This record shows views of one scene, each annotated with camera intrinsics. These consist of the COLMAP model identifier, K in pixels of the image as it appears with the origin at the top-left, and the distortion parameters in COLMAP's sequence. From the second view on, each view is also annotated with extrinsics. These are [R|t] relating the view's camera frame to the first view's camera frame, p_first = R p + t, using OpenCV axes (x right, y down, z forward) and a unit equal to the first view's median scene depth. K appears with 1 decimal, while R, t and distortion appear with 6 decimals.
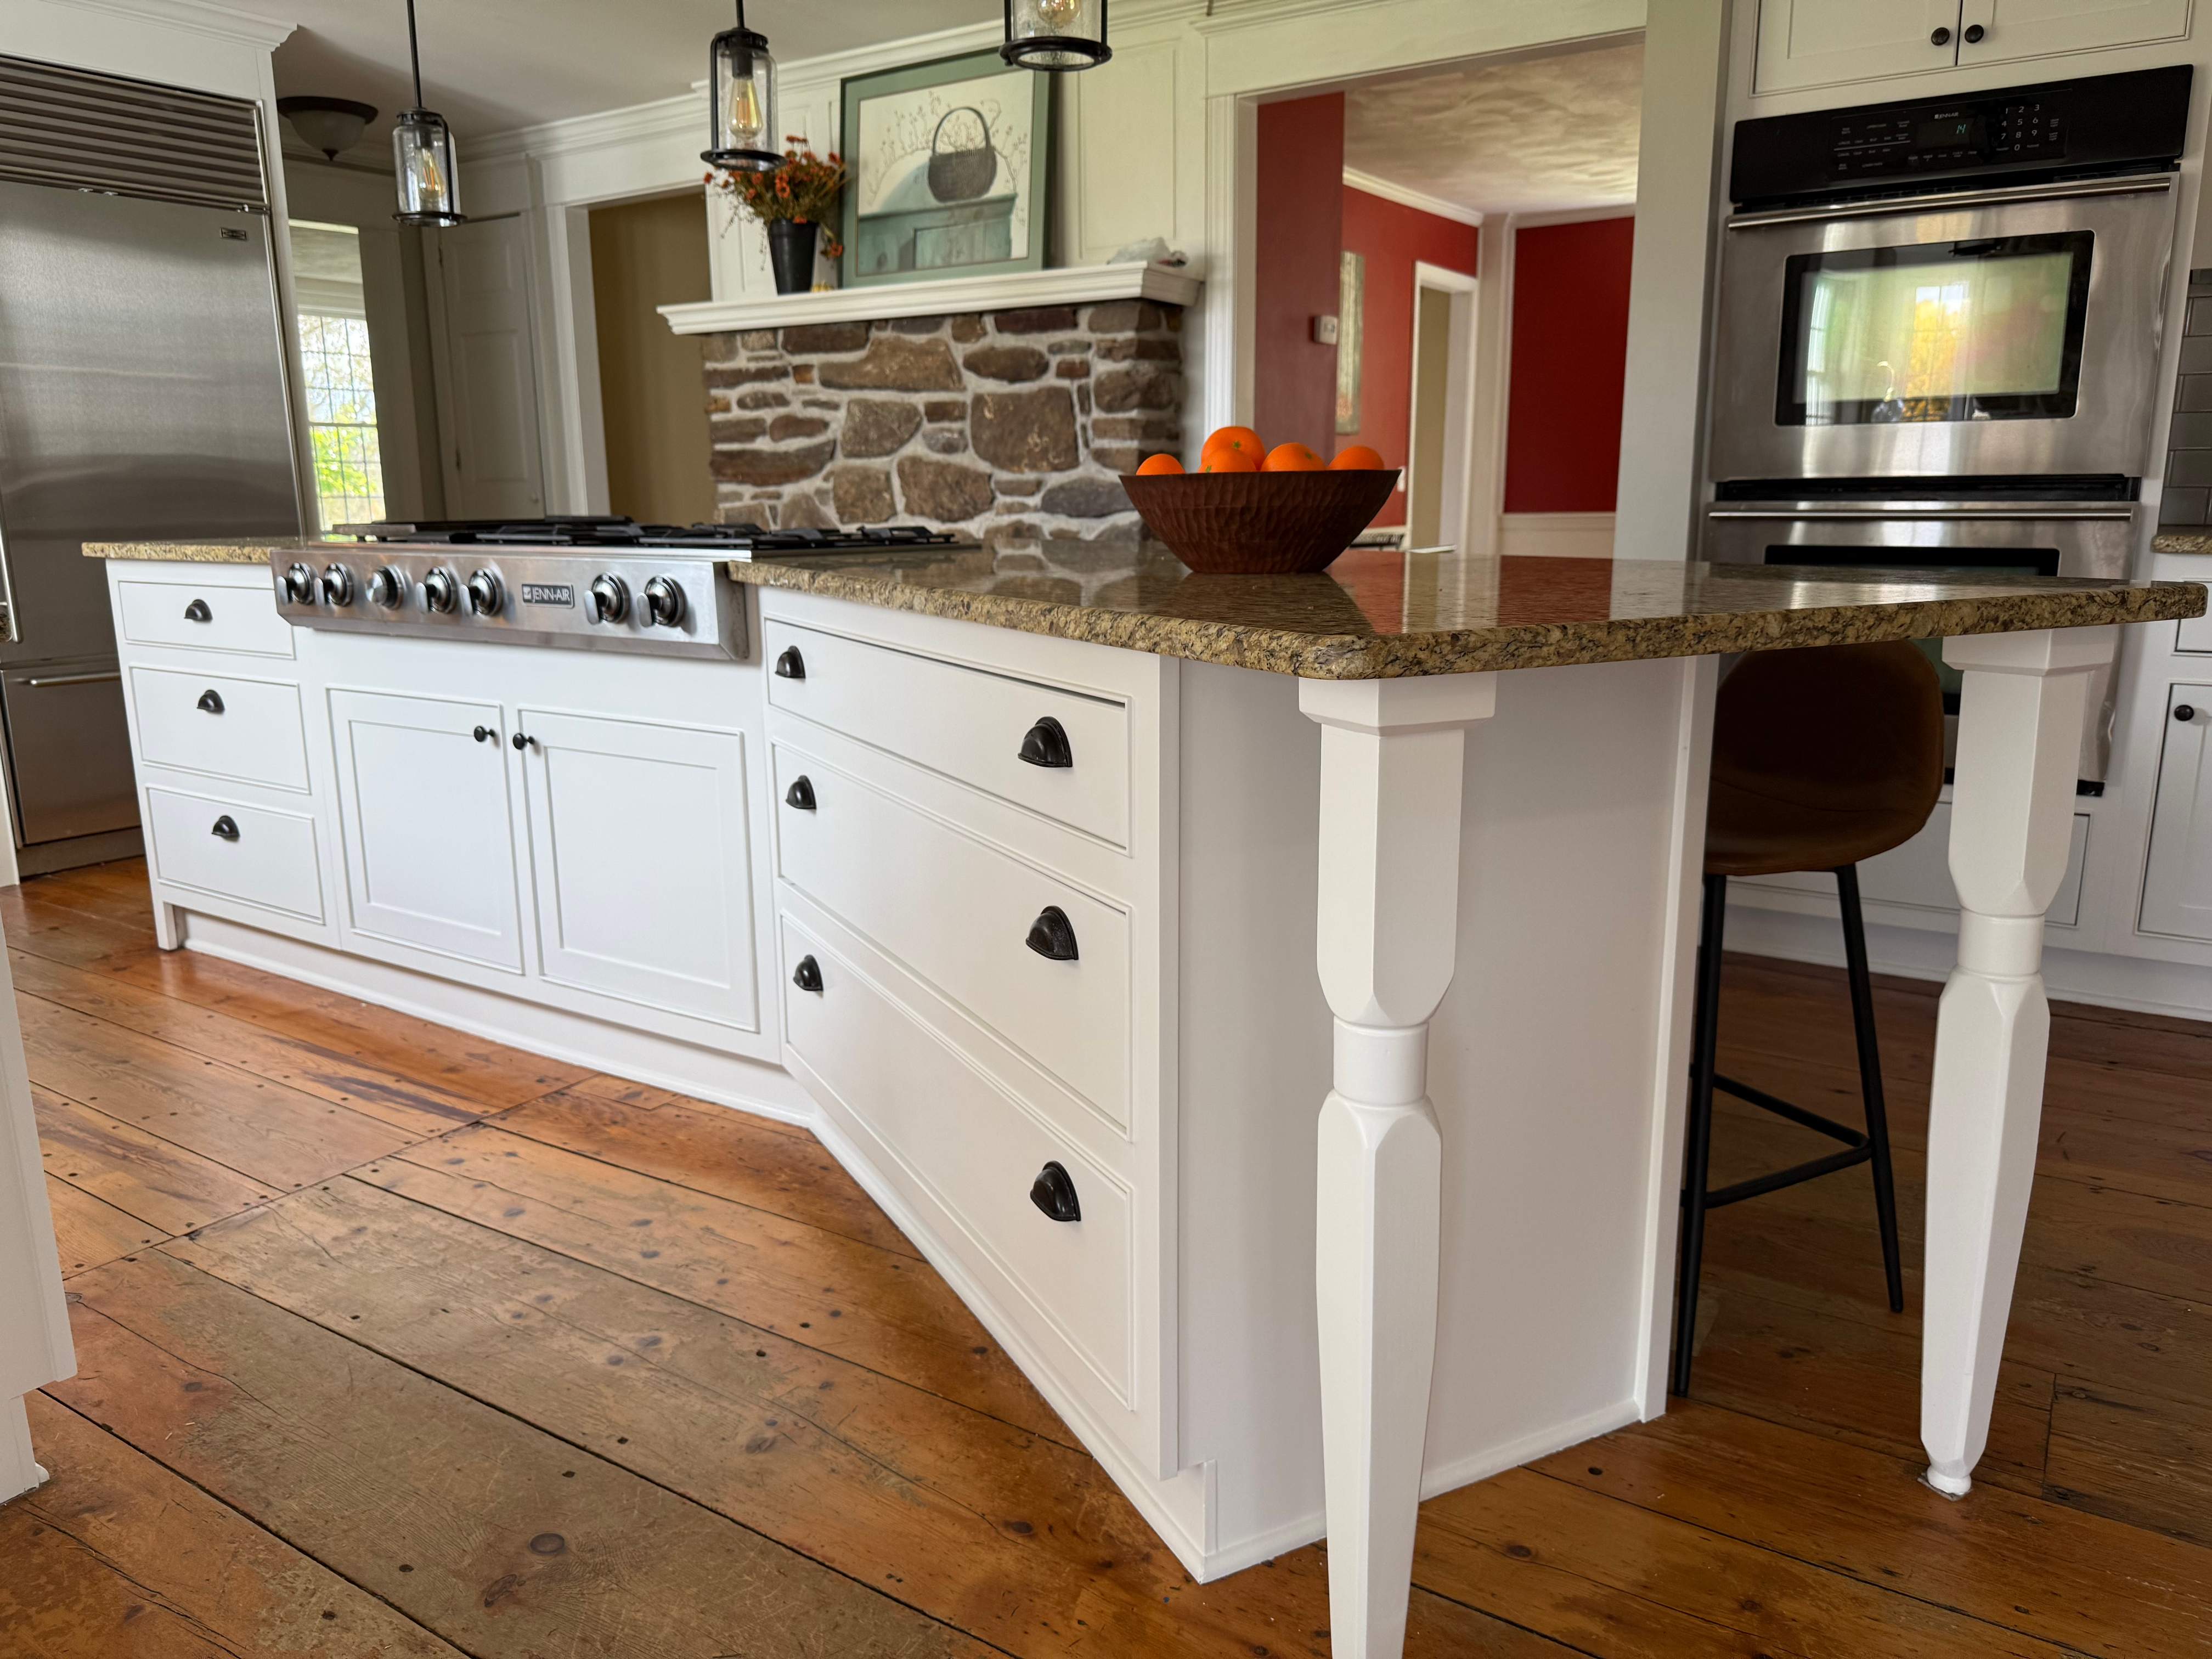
lens RADIAL K [[1573.7, 0, 1102.9], [0, 1573.7, 829.7], [0, 0, 1]] dist [0.004775, -0.016804]
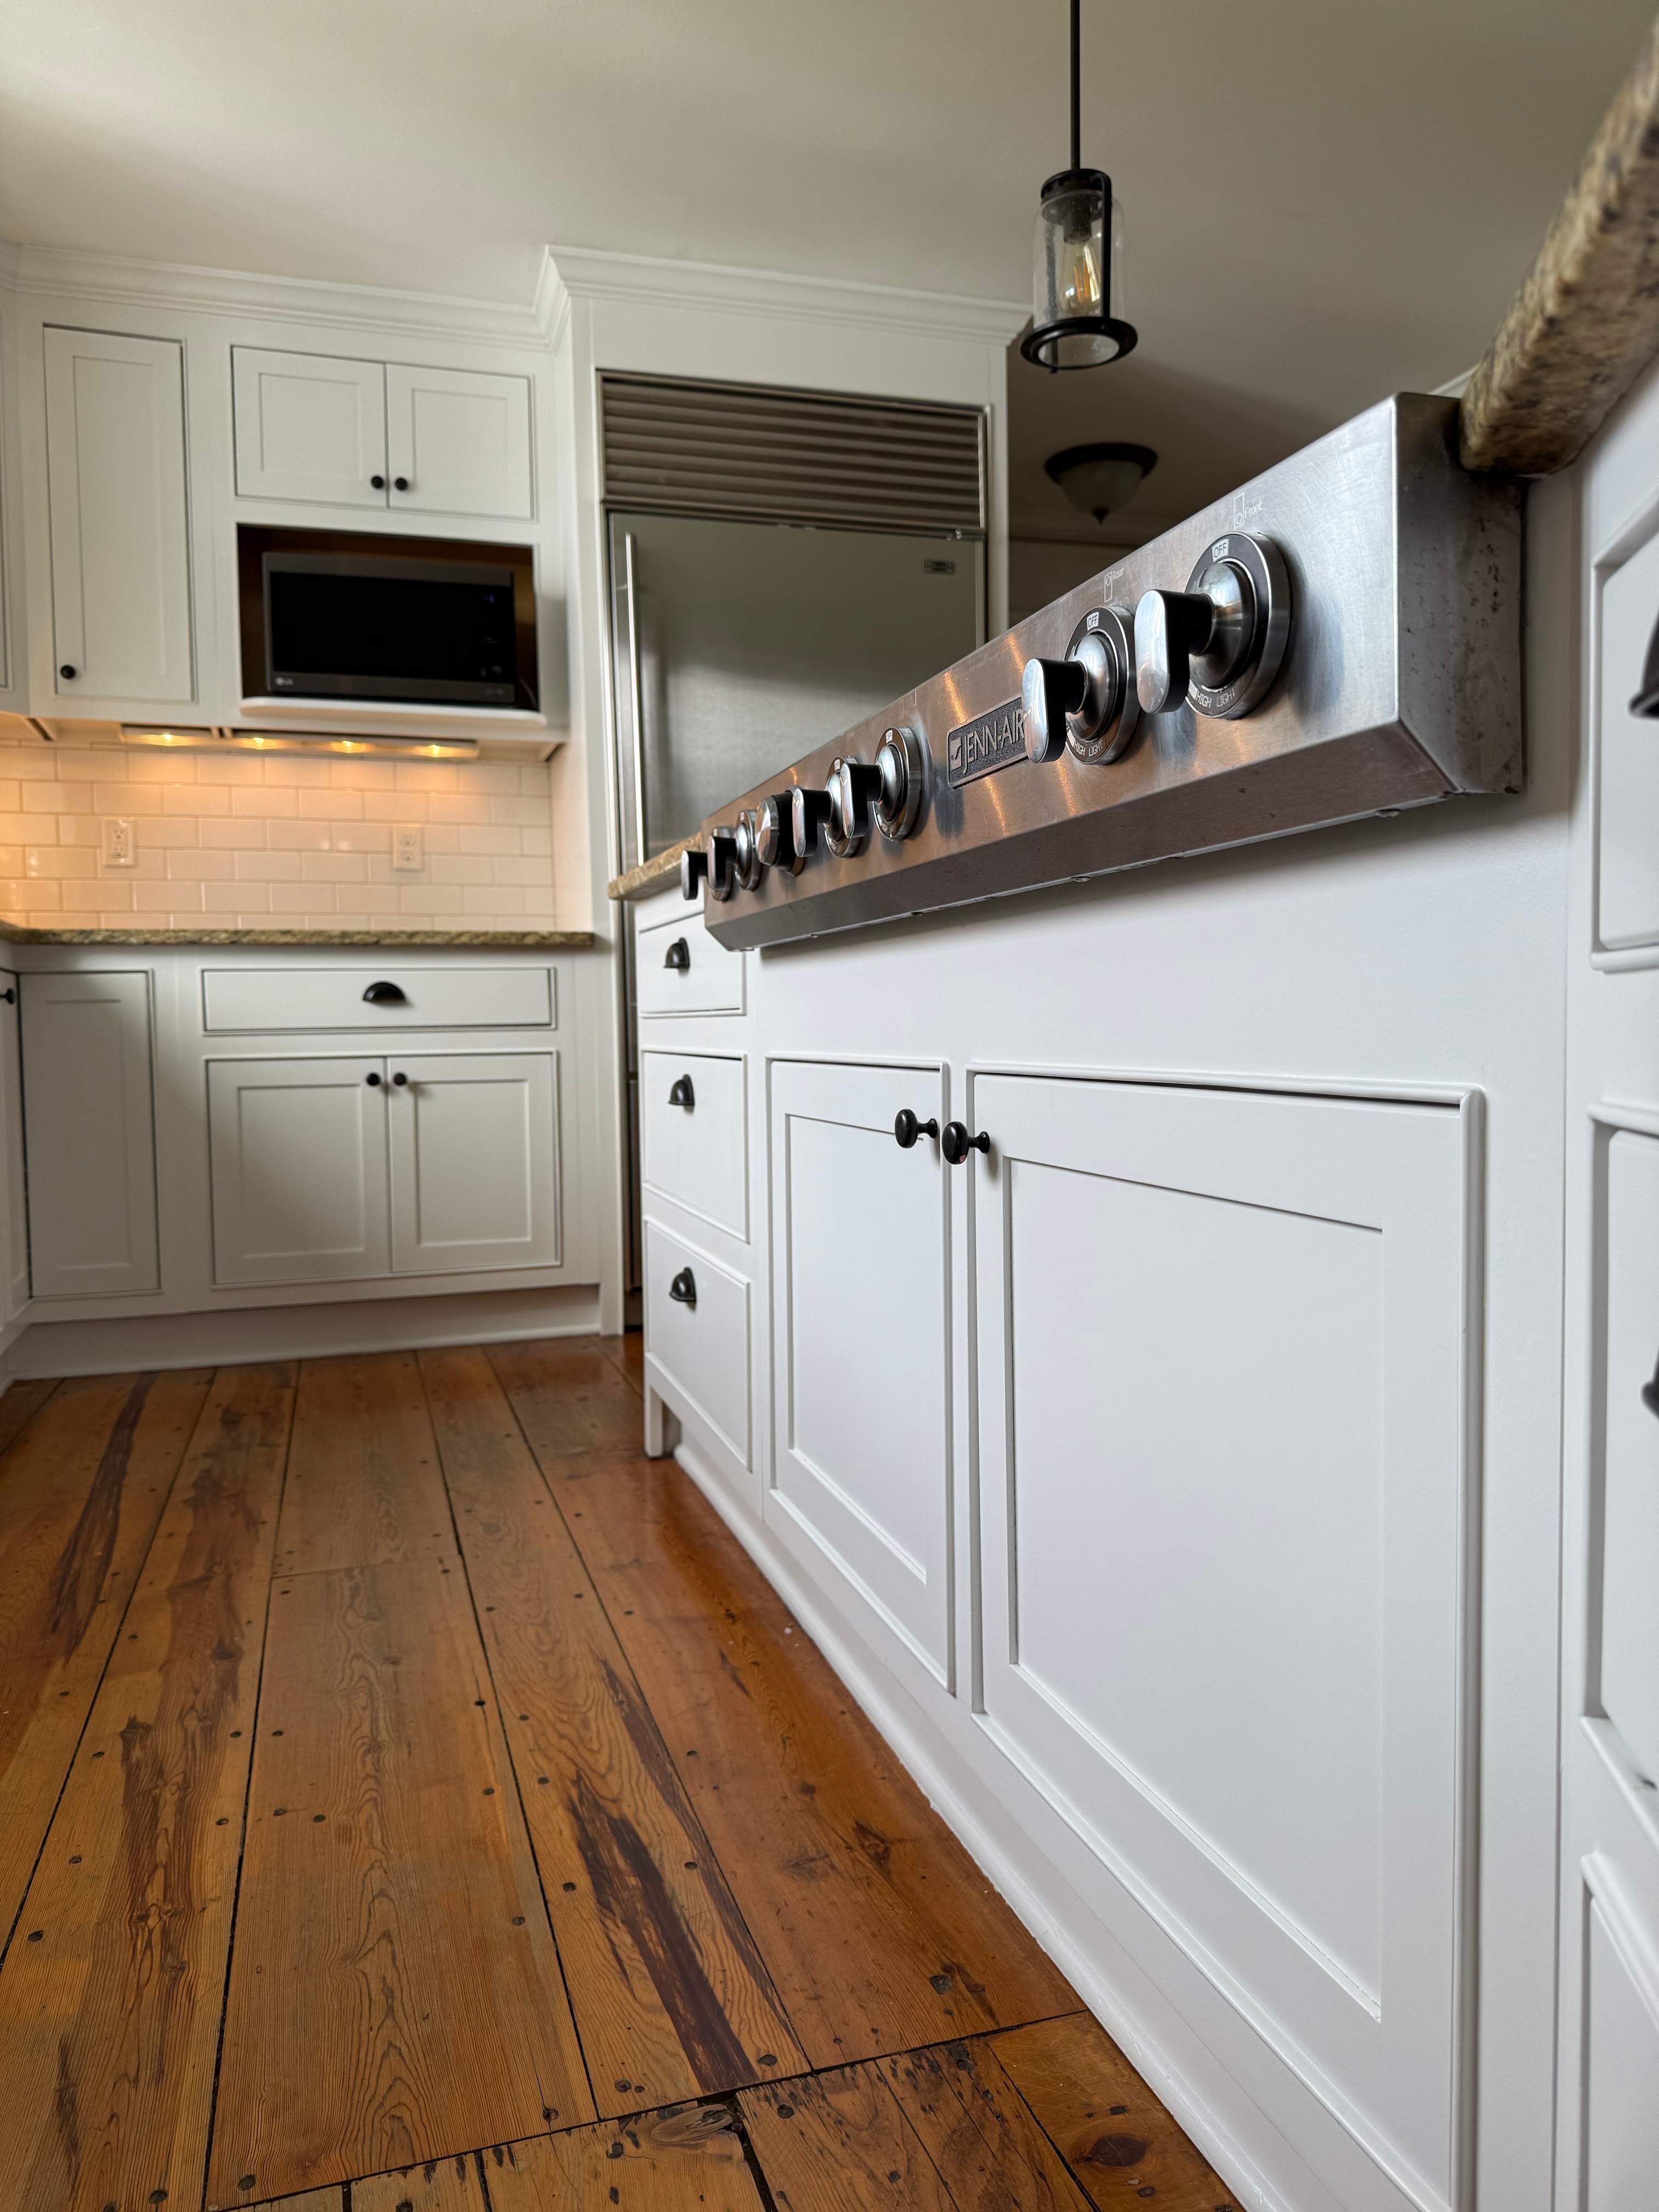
lens RADIAL K [[1573.7, 0, 843.5], [0, 1573.7, 1106.8], [0, 0, 1]] dist [0.004775, -0.016804]
pose [[0.783272, 0.028107, -0.621043, -0.131894], [-0.117995, 0.987540, -0.104123, -0.018440], [0.610378, 0.154836, 0.776830, 0.640285]]
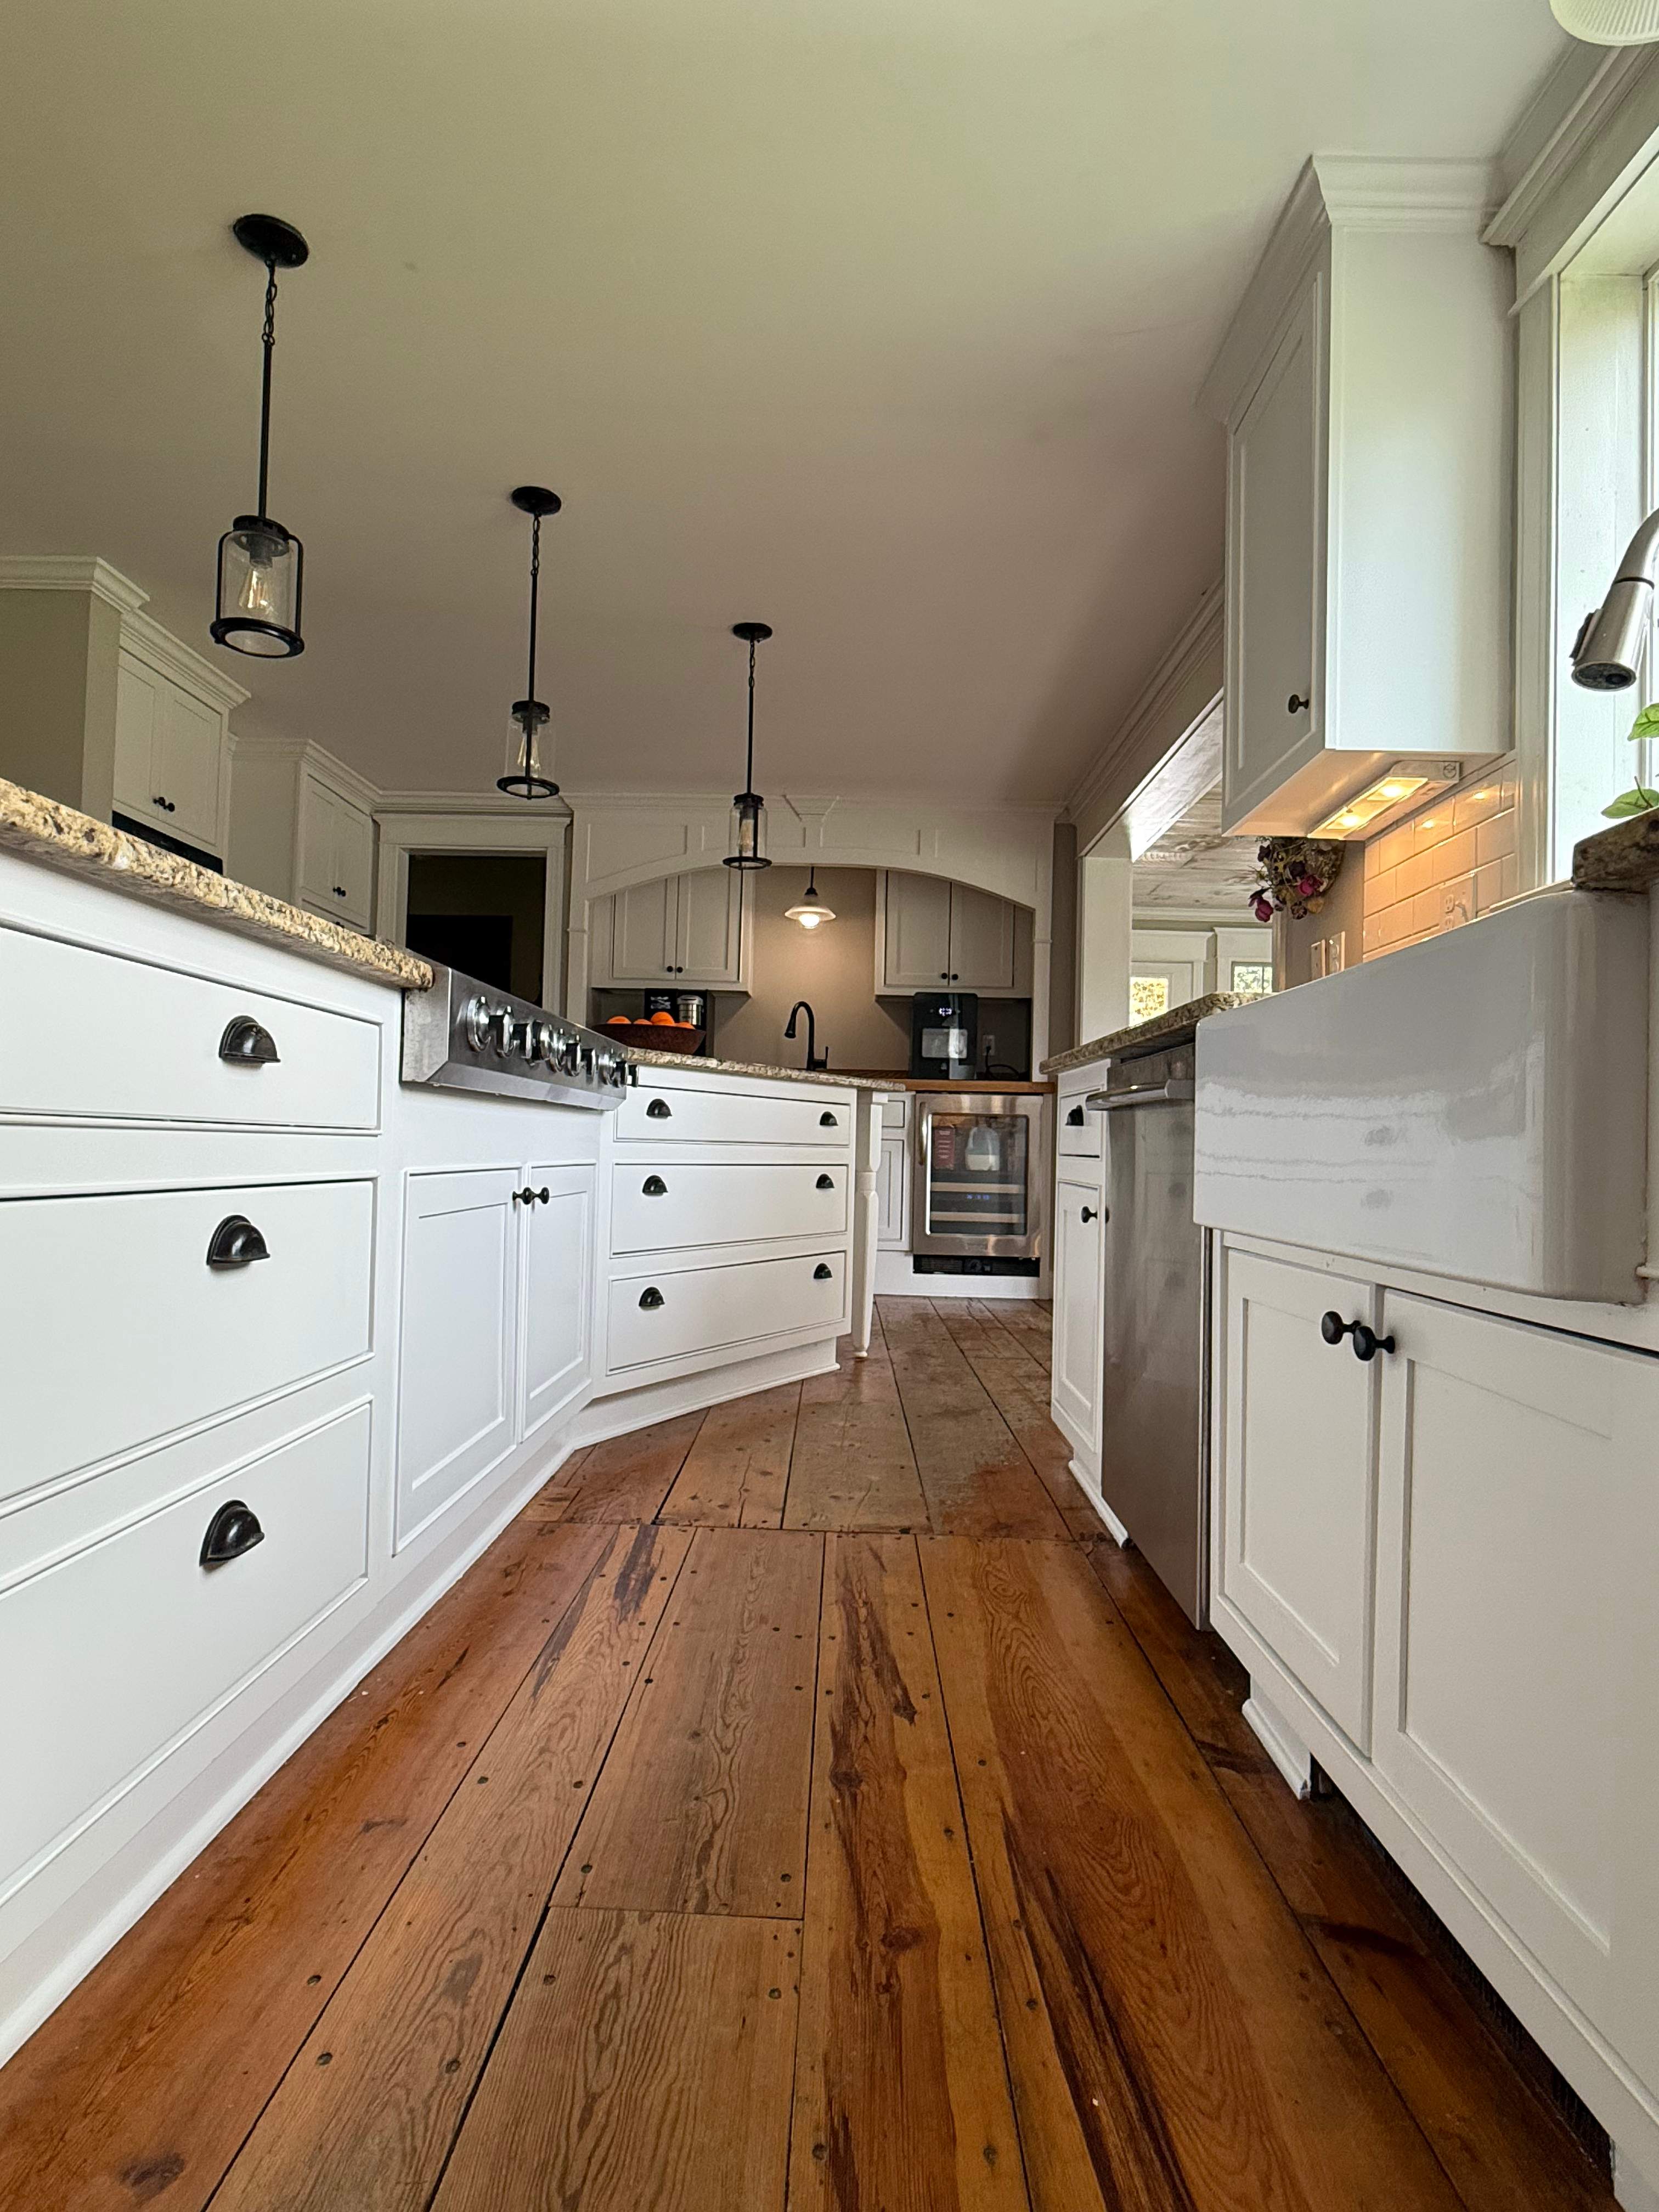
lens RADIAL K [[1230.7, 0, 832.9], [0, 1230.7, 1107.9], [0, 0, 1]] dist [-0.002175, -0.000234]
pose [[-0.544478, 0.023517, 0.838445, -1.139261], [0.160207, 0.984120, 0.076434, -0.141966], [-0.823333, 0.175941, -0.539600, 1.243139]]
